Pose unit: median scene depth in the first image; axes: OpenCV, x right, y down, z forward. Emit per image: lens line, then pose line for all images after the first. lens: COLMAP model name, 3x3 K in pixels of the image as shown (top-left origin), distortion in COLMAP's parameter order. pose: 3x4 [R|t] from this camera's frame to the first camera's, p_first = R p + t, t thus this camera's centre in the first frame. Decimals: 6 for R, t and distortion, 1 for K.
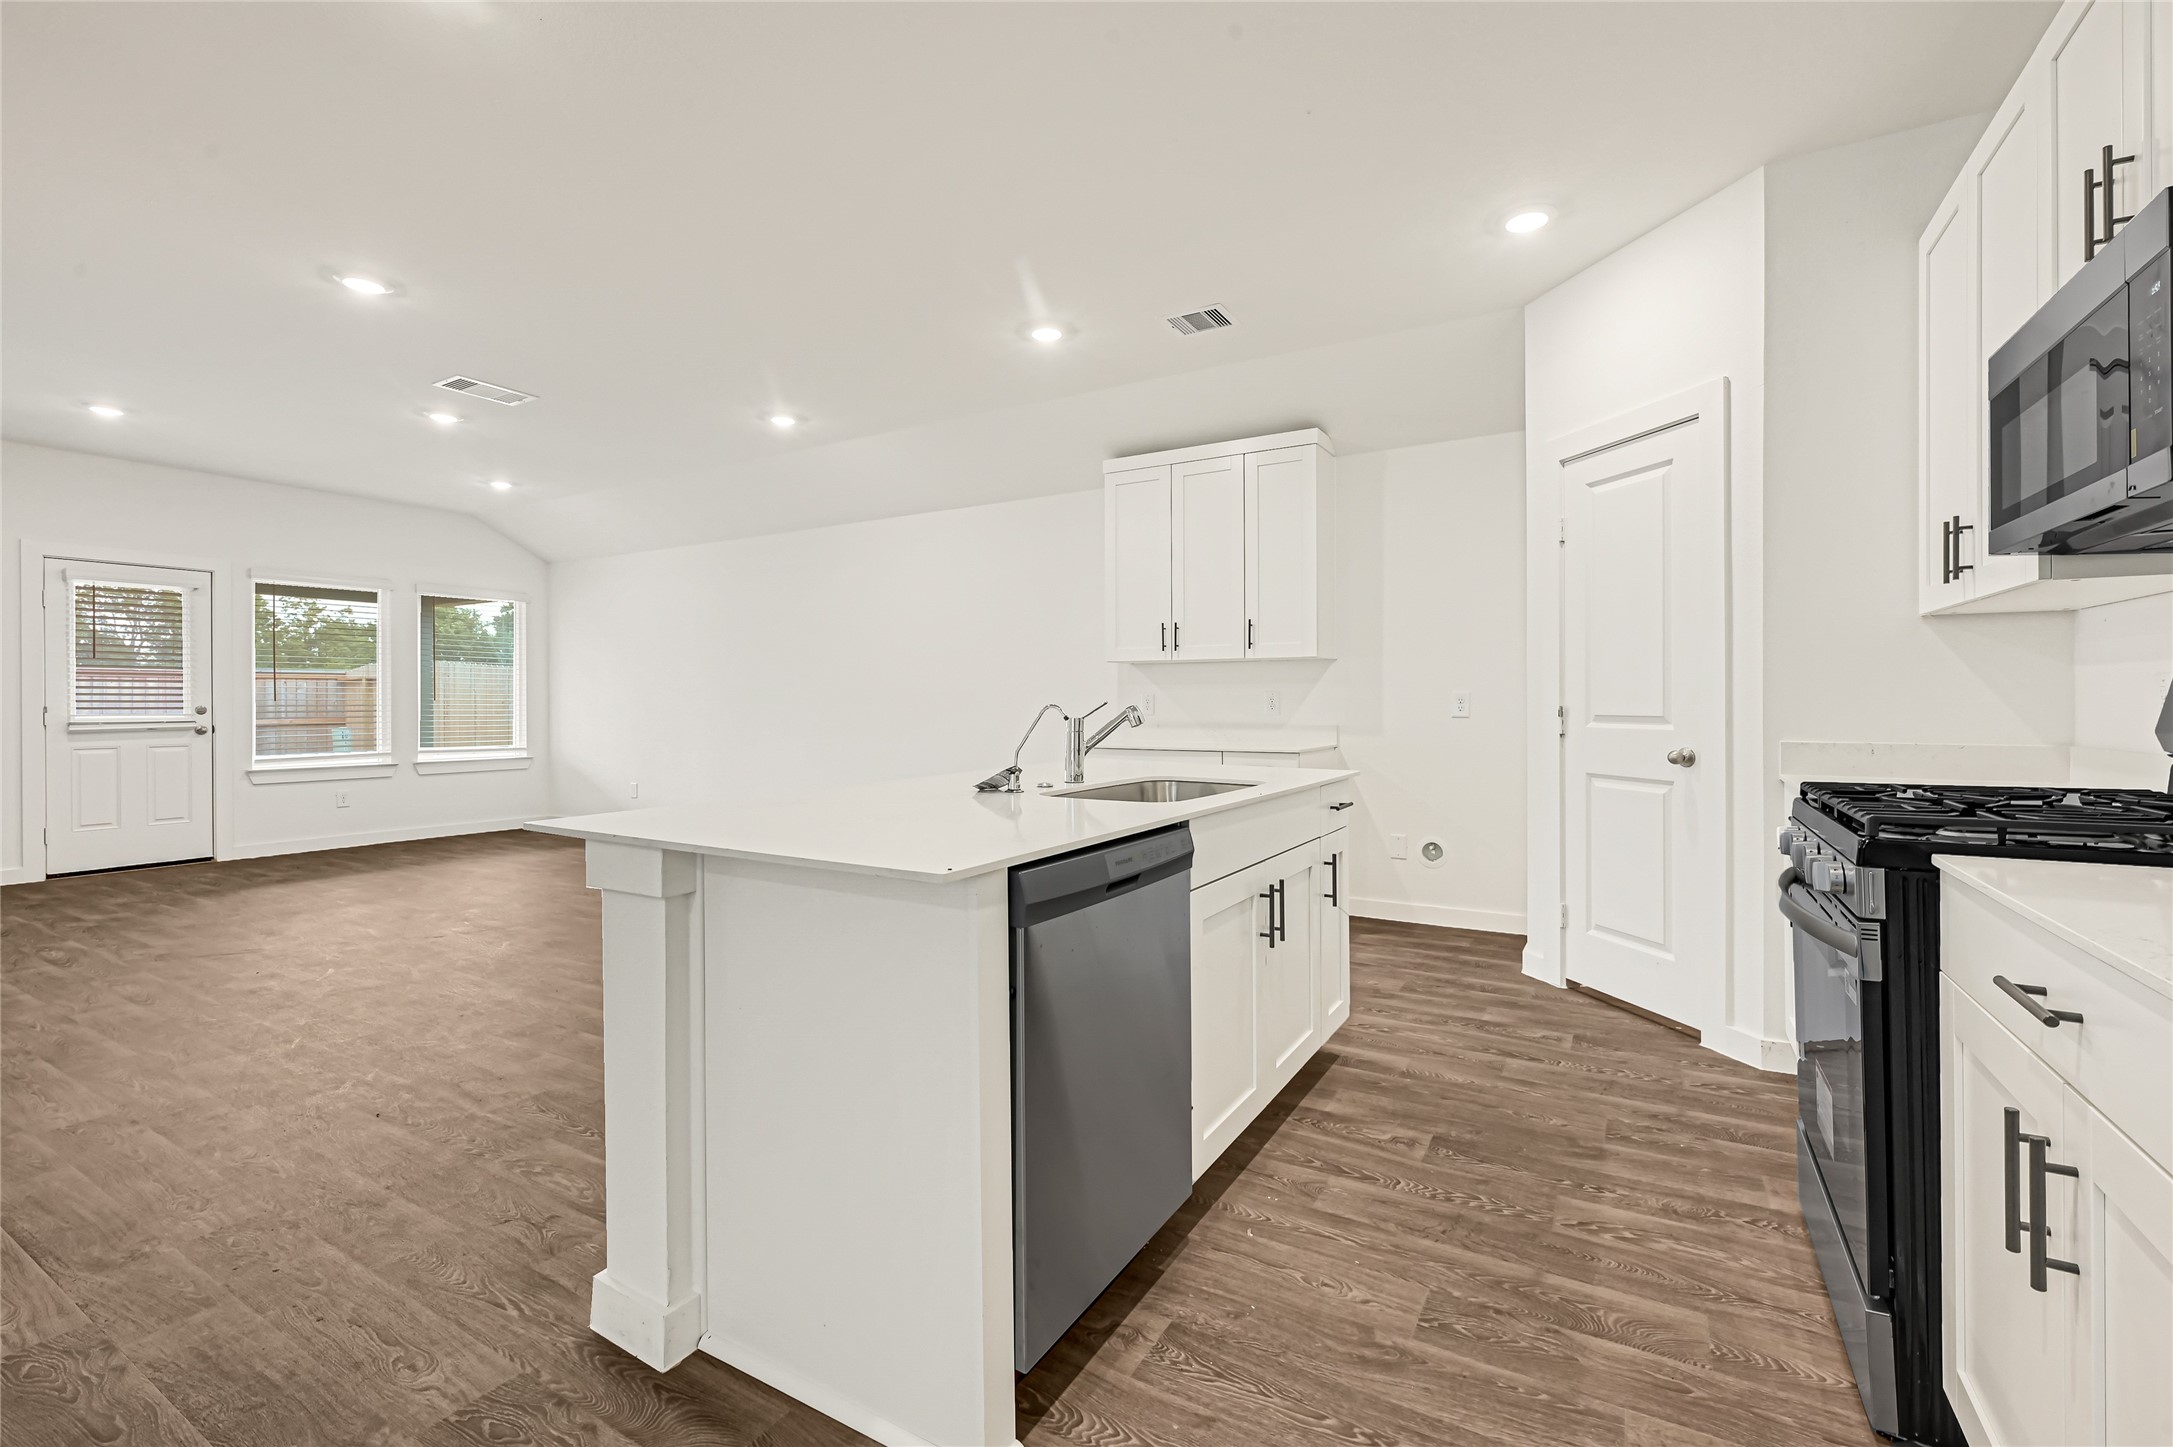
lens RADIAL K [[937.7, 0, 1089.9], [0, 937.7, 700.5], [0, 0, 1]] dist [0.001192, 0.000107]
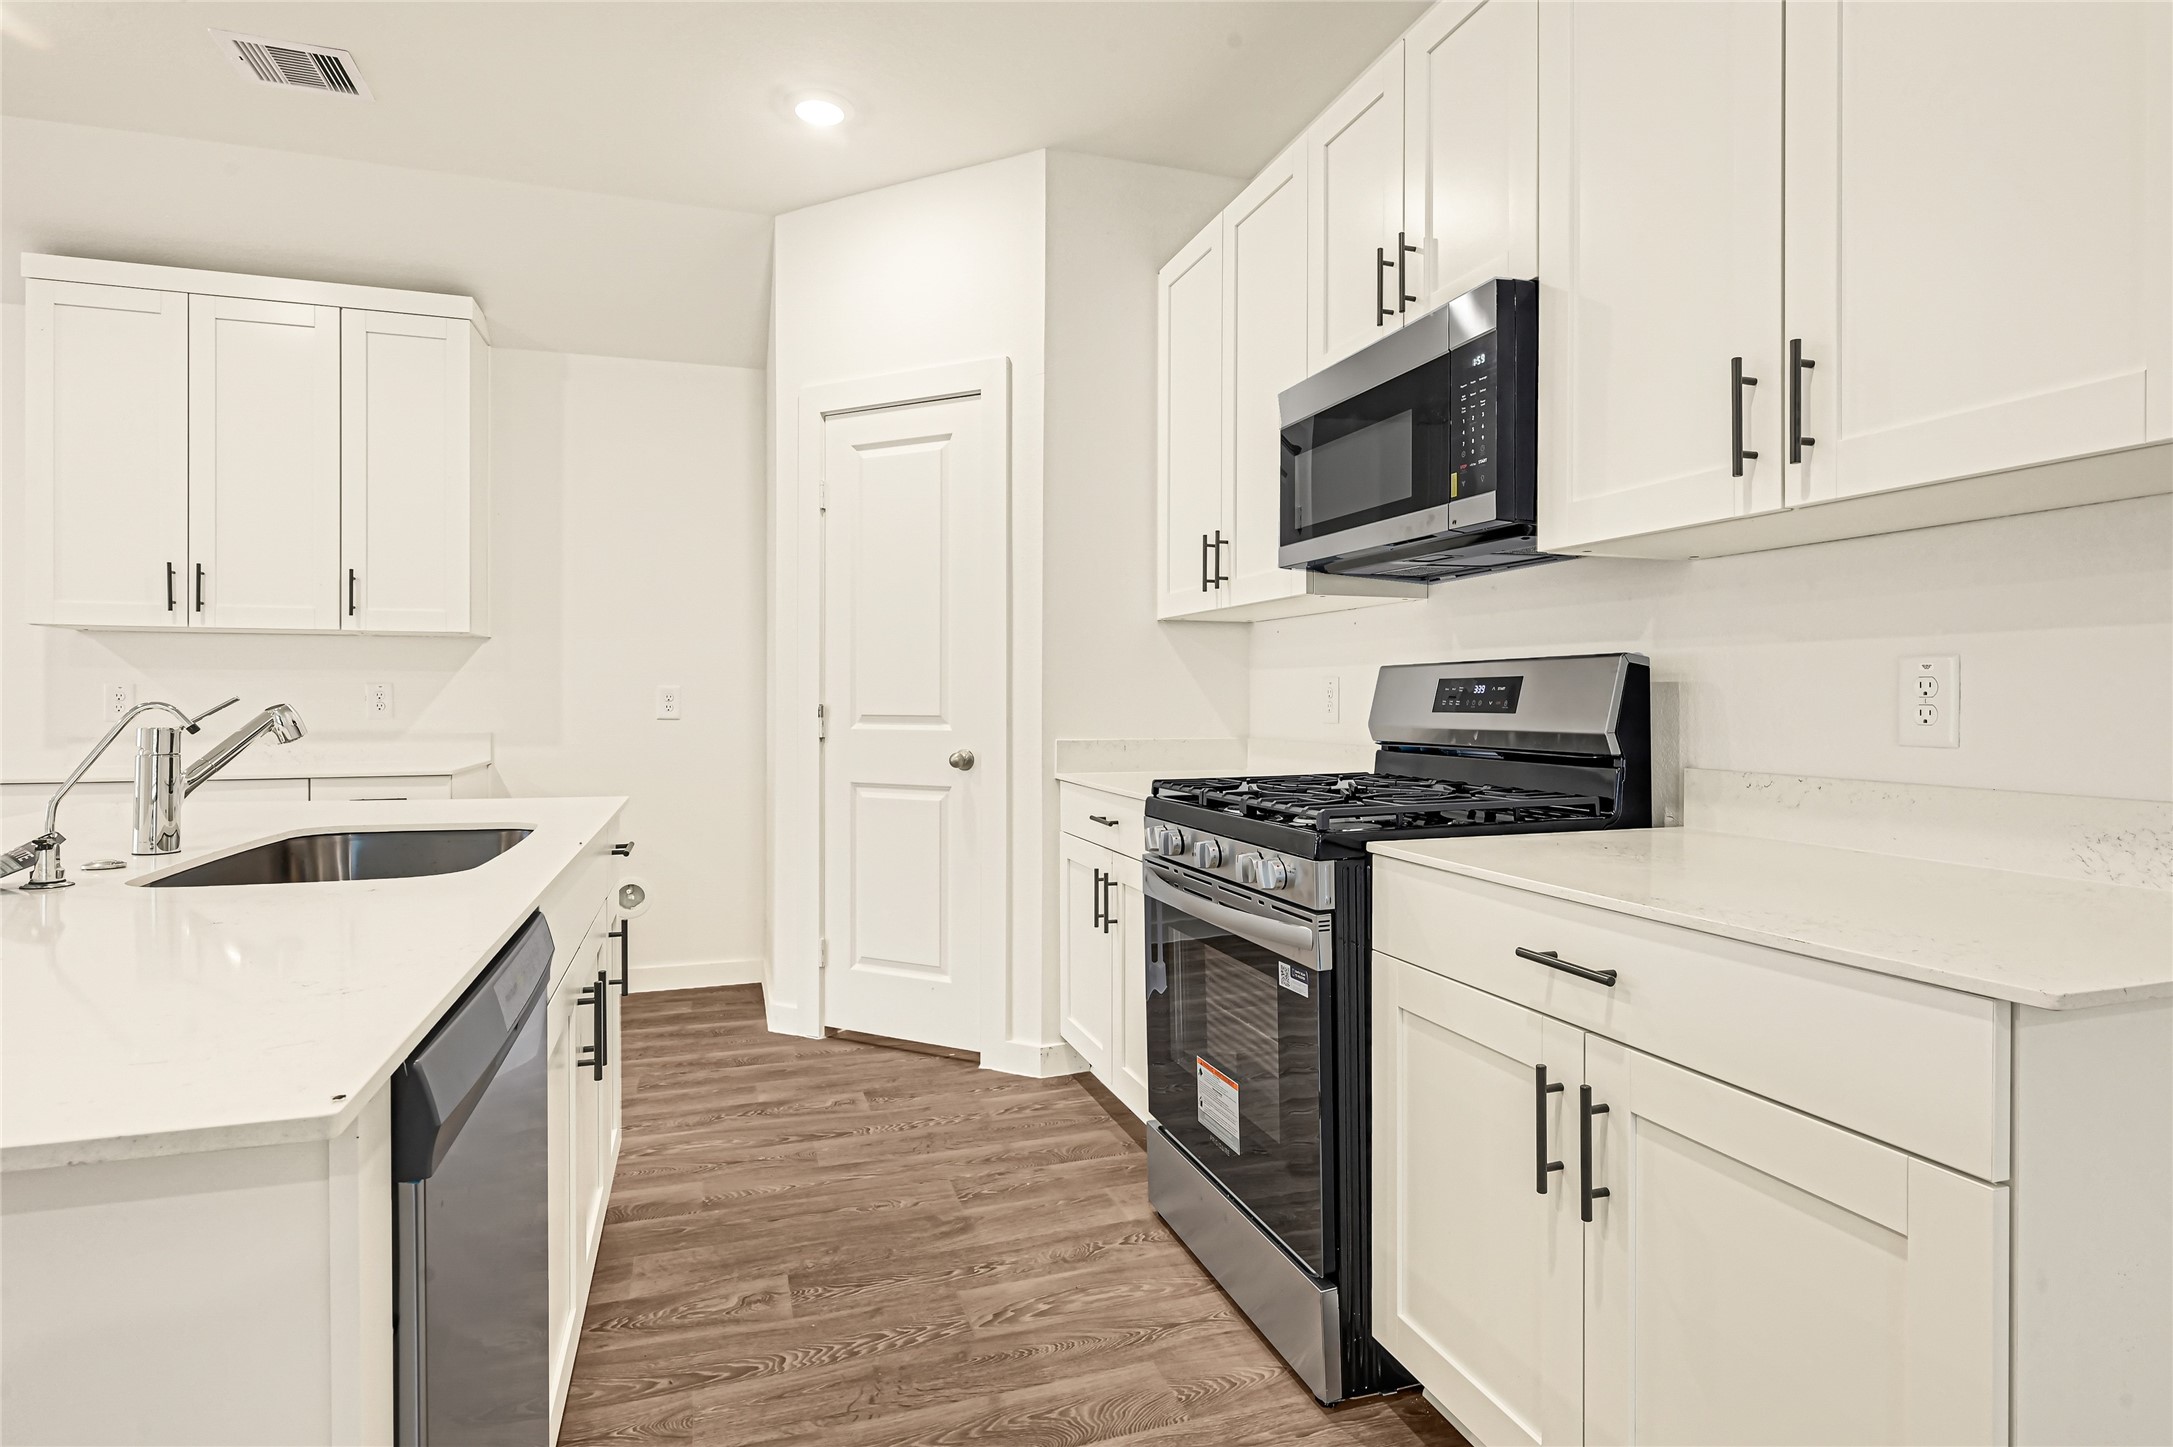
lens RADIAL K [[1138.6, 0, 1098.2], [0, 1138.6, 699.9], [0, 0, 1]] dist [-0.000985, 0.001013]
pose [[0.656643, 0.002232, 0.754198, -0.152947], [-0.003487, 0.999994, 0.000077, 0.001458], [-0.754193, -0.002681, 0.656647, 0.205228]]
